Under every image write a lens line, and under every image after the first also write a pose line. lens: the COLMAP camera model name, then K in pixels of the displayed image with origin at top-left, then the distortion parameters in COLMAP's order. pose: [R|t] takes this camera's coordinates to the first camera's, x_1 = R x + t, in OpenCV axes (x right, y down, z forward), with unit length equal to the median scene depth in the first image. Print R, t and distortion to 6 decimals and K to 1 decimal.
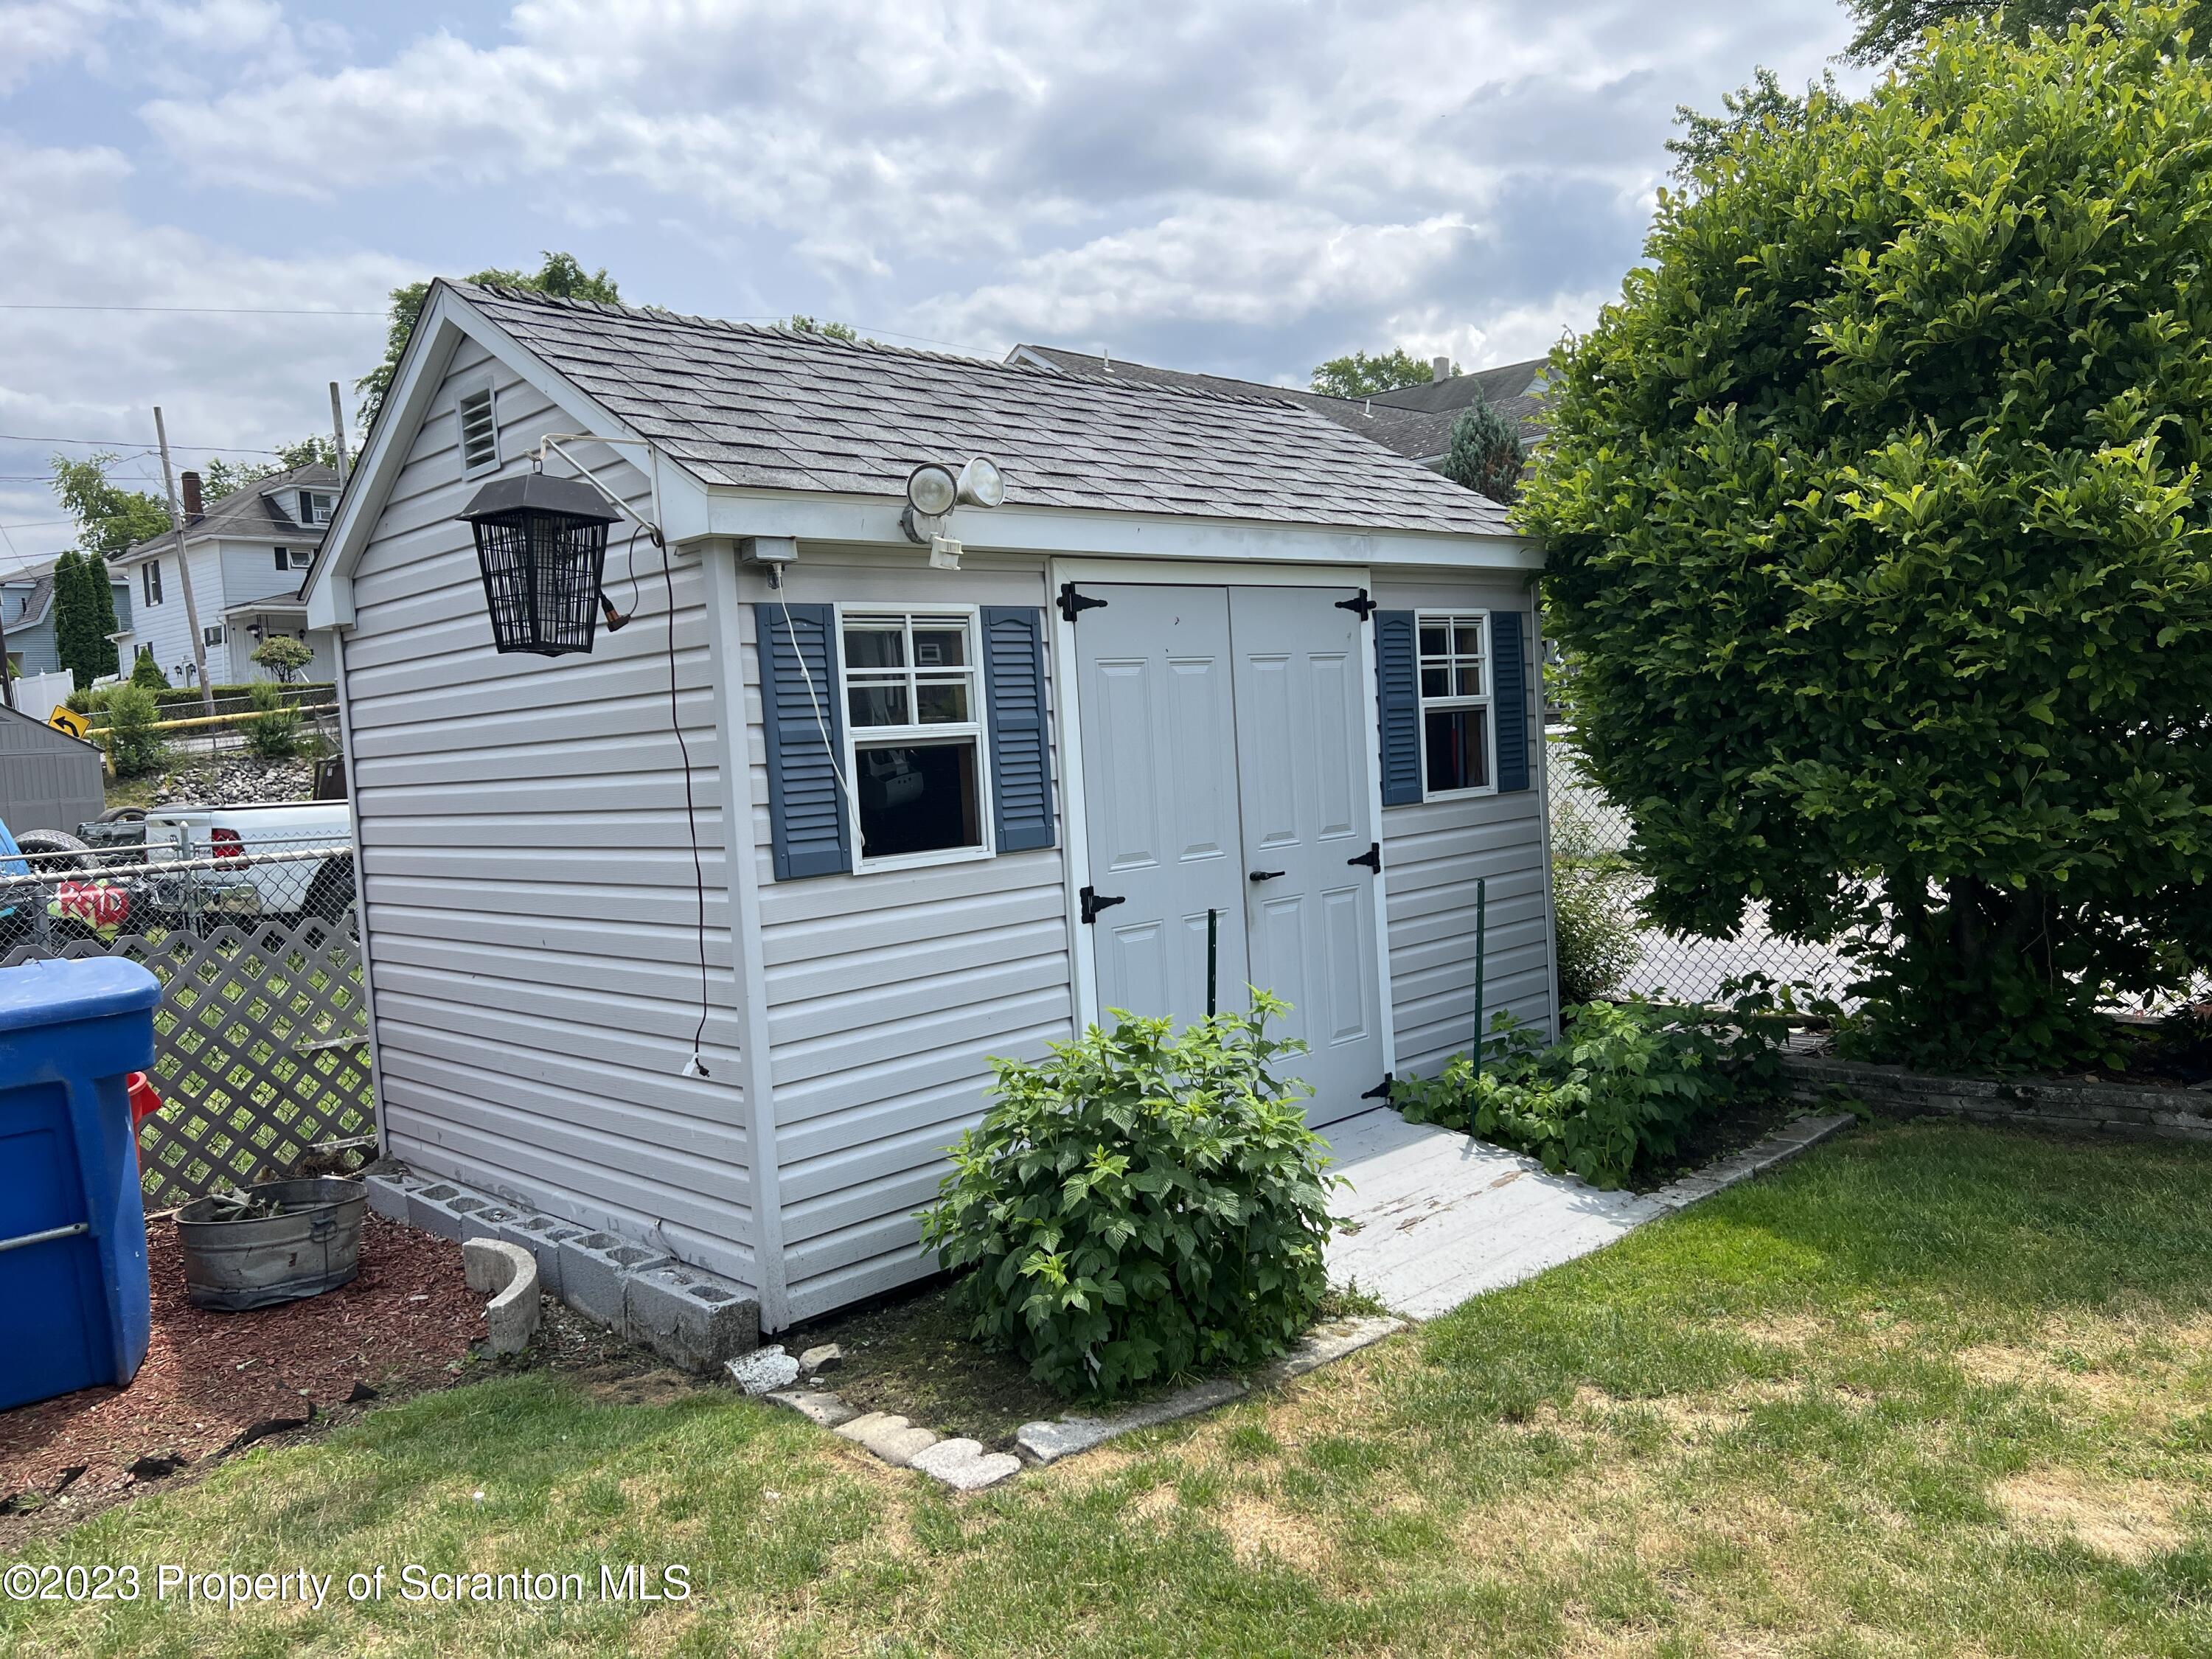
lens RADIAL K [[1641.2, 0, 1100.3], [0, 1641.2, 837.2], [0, 0, 1]] dist [0.069655, -0.091606]
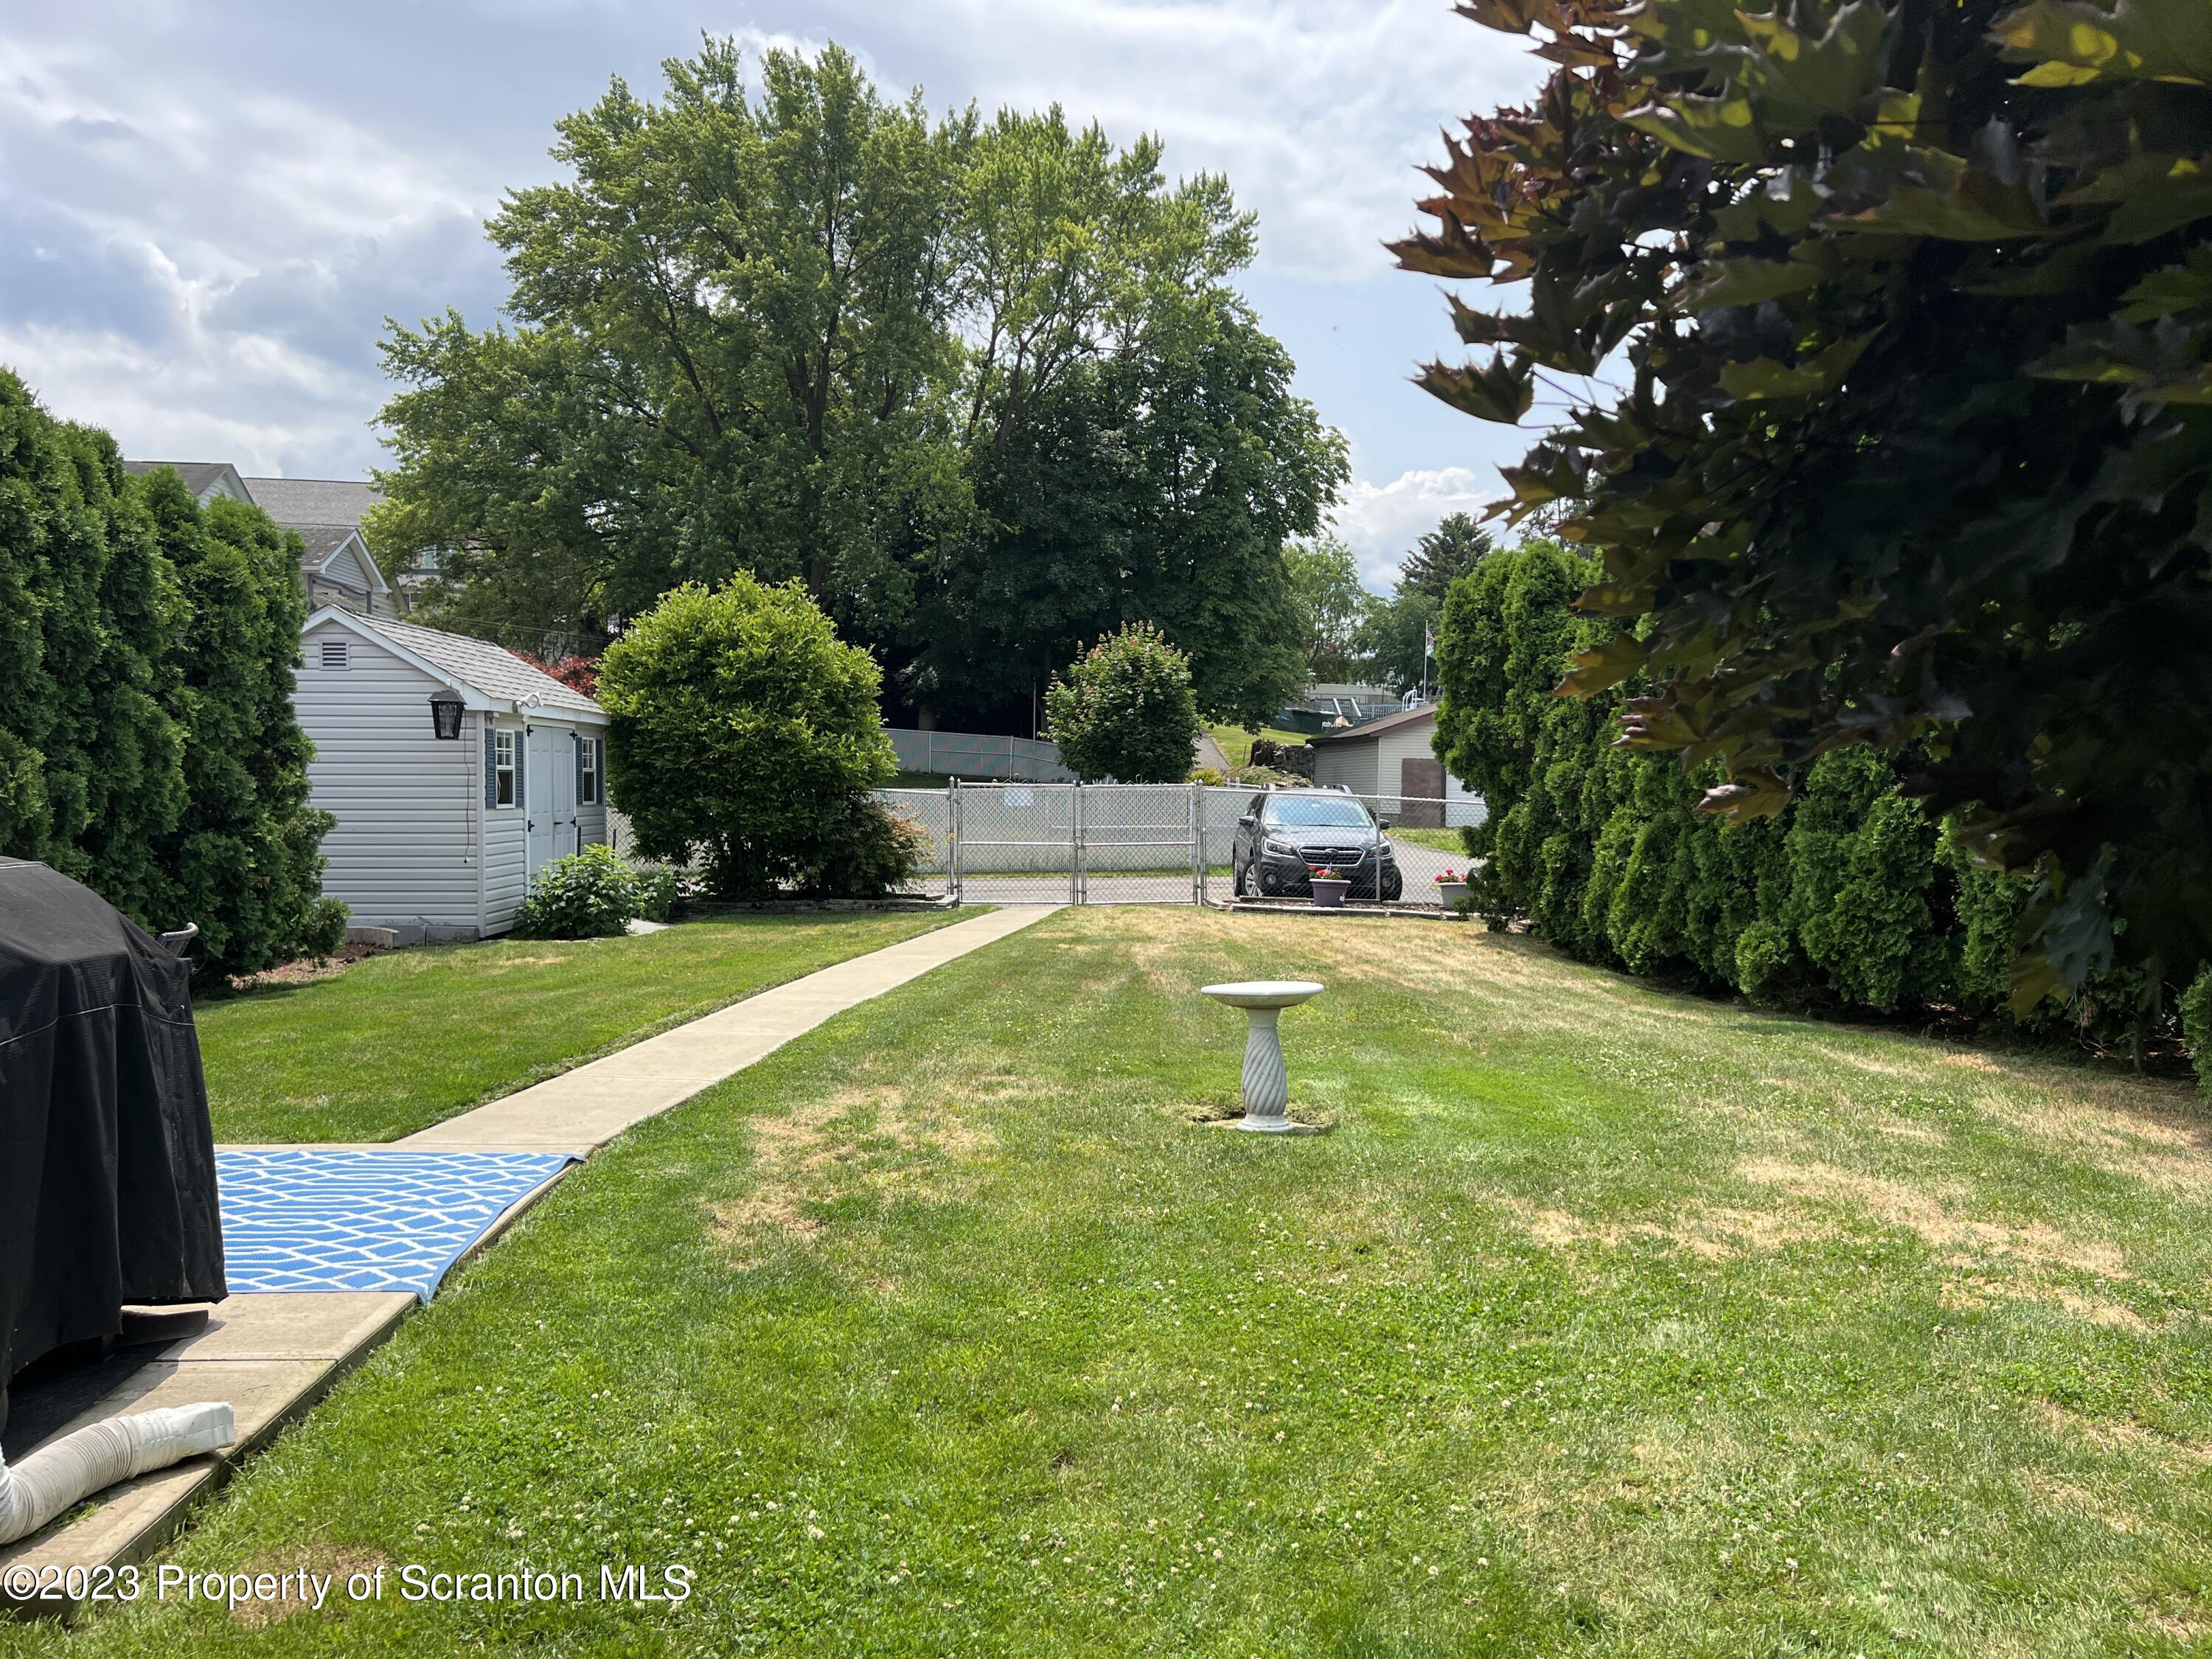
lens RADIAL K [[1641.2, 0, 1100.3], [0, 1641.2, 837.2], [0, 0, 1]] dist [0.069655, -0.091606]
pose [[0.675019, 0.042476, 0.736576, -1.523368], [-0.001425, 0.998415, -0.056270, 0.227450], [-0.737799, 0.036934, 0.674010, -1.855204]]
